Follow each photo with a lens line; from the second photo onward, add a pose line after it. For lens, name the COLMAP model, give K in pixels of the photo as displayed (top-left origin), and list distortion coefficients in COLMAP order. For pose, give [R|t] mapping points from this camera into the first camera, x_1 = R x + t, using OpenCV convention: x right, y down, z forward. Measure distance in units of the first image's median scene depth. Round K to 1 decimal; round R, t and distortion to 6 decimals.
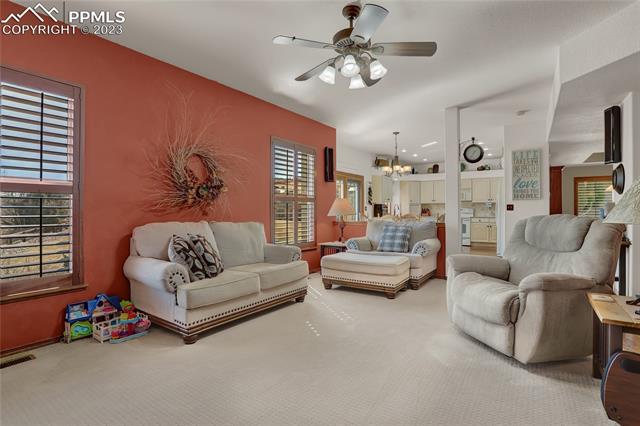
lens RADIAL K [[326.0, 0, 321.2], [0, 326.0, 210.4], [0, 0, 1]] dist [-0.056440, 0.001418]
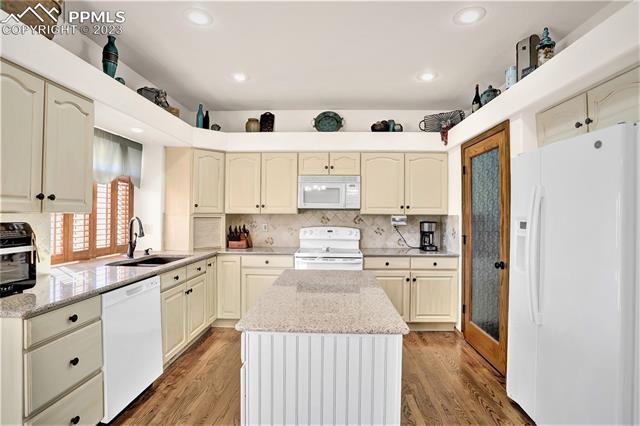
lens RADIAL K [[326.0, 0, 319.4], [0, 326.0, 212.5], [0, 0, 1]] dist [-0.056440, 0.001418]
pose [[0.850757, 0.014068, 0.525371, 0.207393], [-0.008221, 0.999876, -0.013461, -0.018570], [-0.525495, 0.007133, 0.850767, 0.642355]]
